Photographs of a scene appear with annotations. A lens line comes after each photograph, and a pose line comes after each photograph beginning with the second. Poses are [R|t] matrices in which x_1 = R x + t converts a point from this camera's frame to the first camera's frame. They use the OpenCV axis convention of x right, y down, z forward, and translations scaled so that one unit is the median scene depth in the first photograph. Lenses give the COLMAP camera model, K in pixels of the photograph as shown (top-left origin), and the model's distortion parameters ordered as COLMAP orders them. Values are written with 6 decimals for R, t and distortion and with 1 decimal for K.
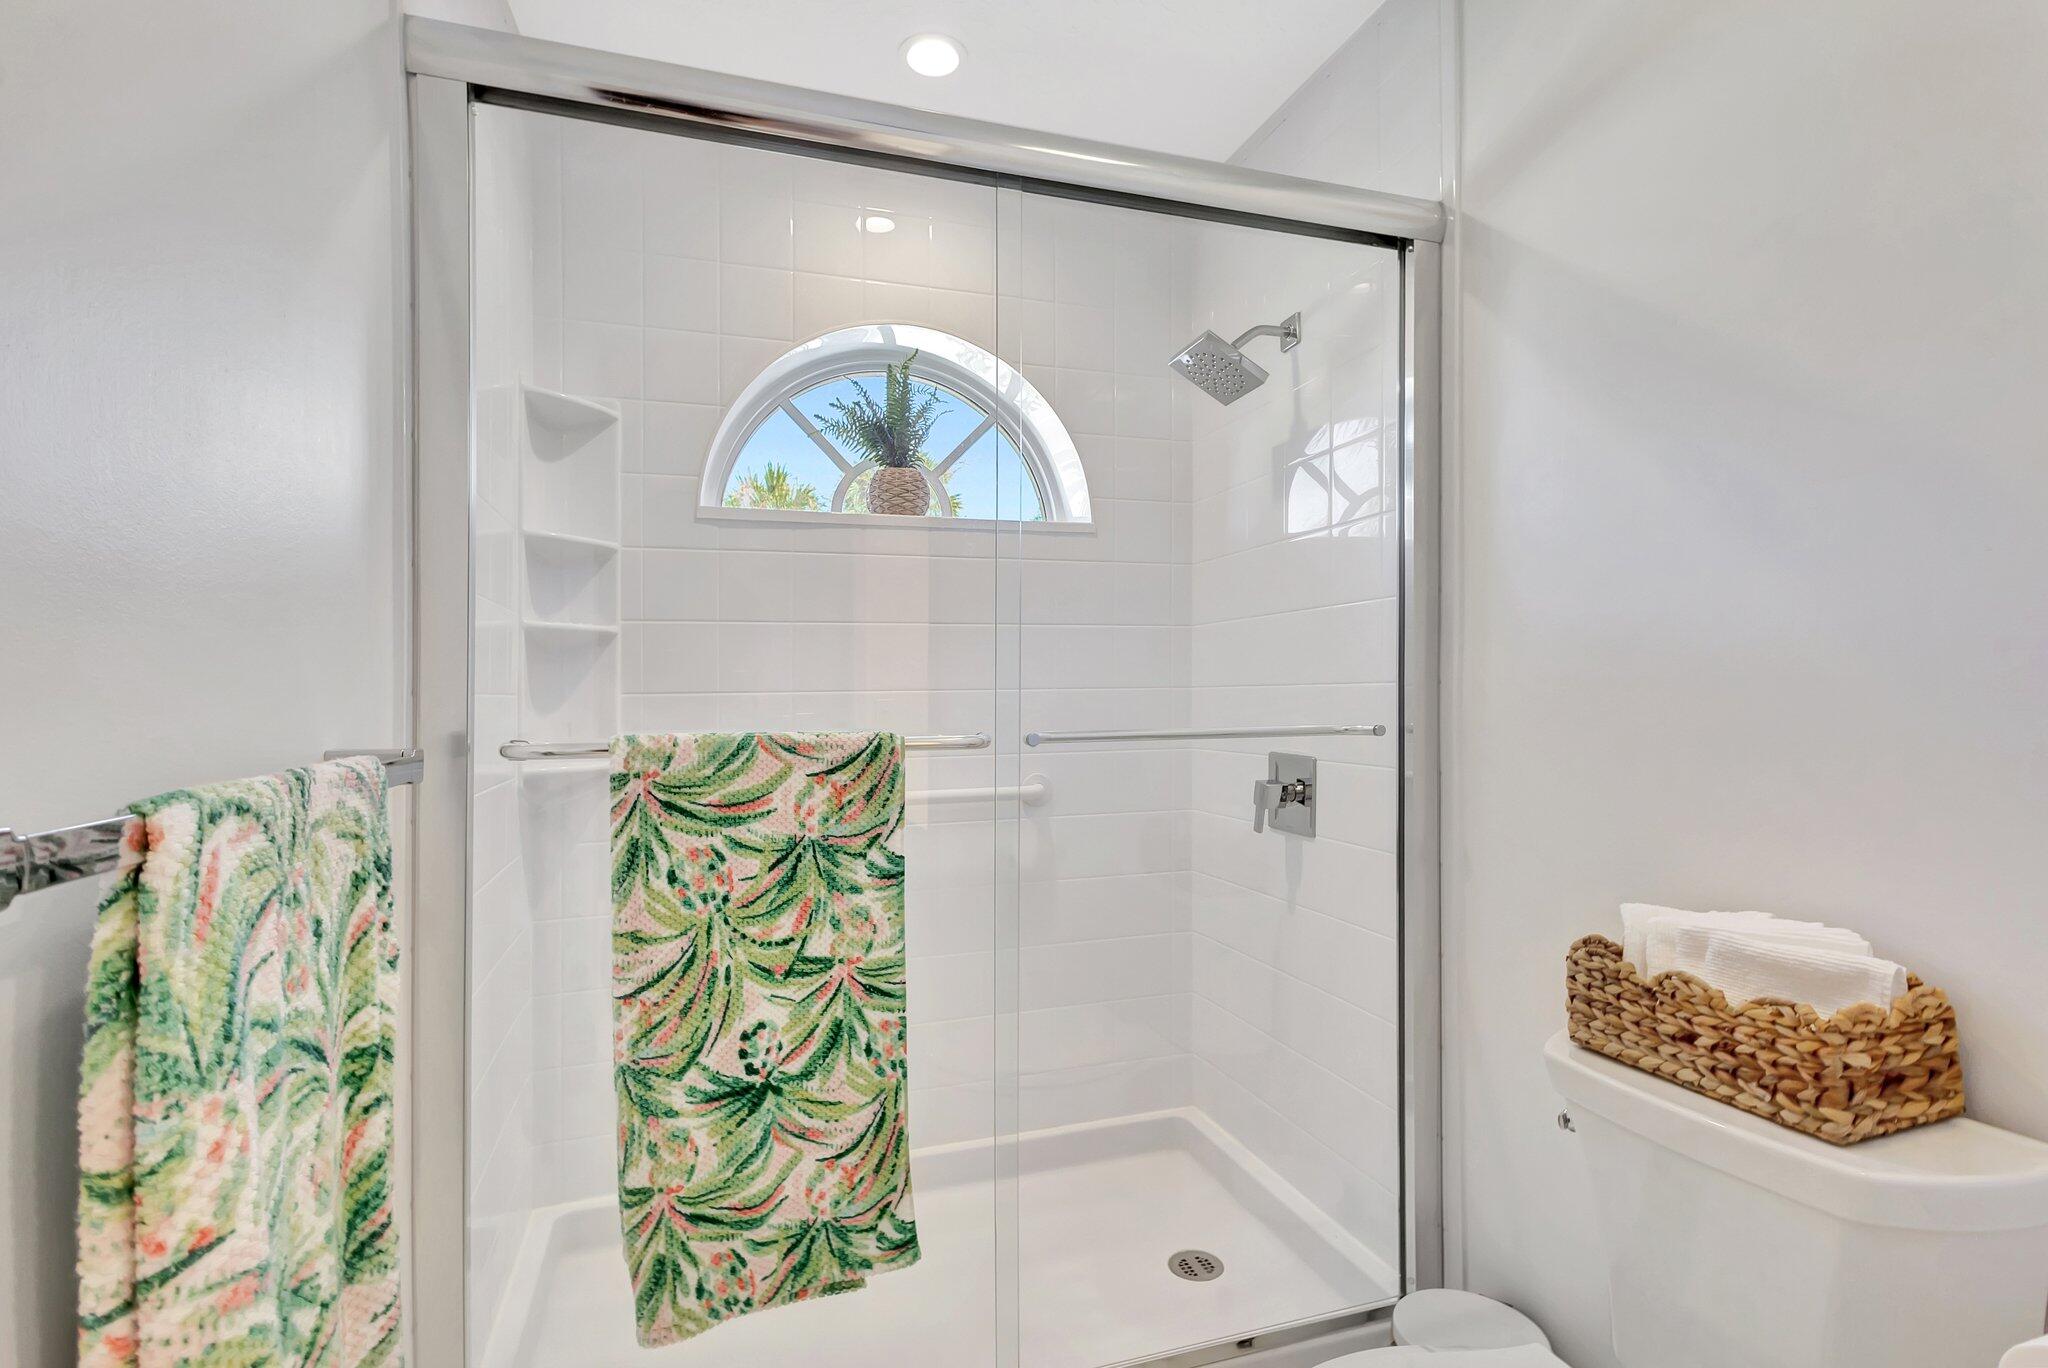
lens RADIAL K [[946.9, 0, 1034.0], [0, 946.9, 679.9], [0, 0, 1]] dist [-0.003177, -0.003136]
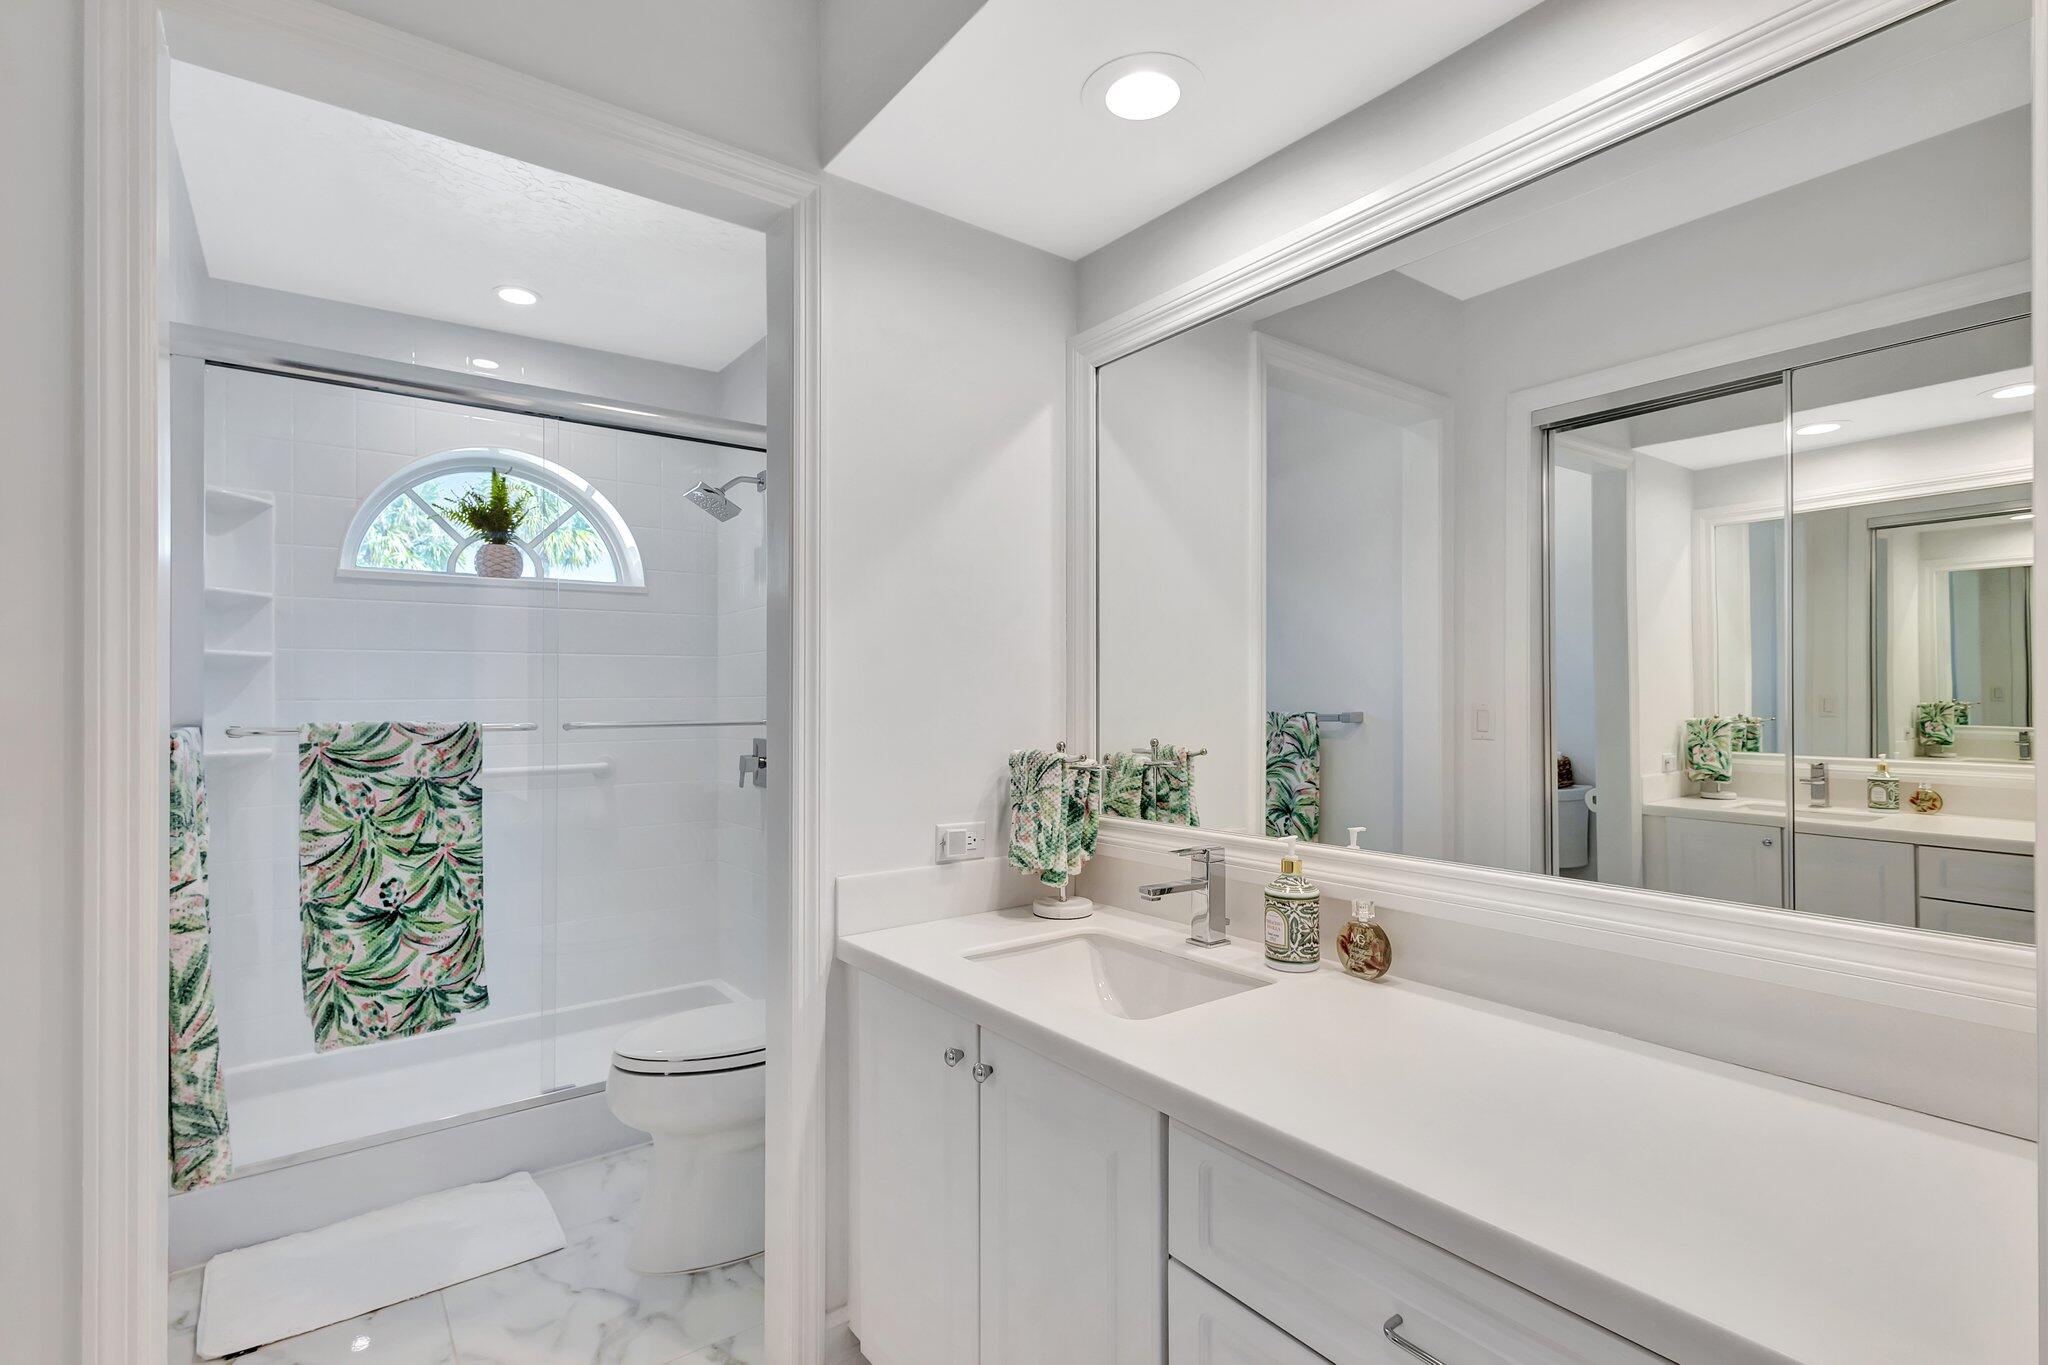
lens RADIAL K [[946.9, 0, 1007.4], [0, 946.9, 691.9], [0, 0, 1]] dist [-0.003177, -0.003136]
pose [[0.951443, 0.005128, 0.307781, 0.275524], [-0.004472, 0.999986, -0.002836, -0.001493], [-0.307791, 0.001322, 0.951453, -1.095249]]
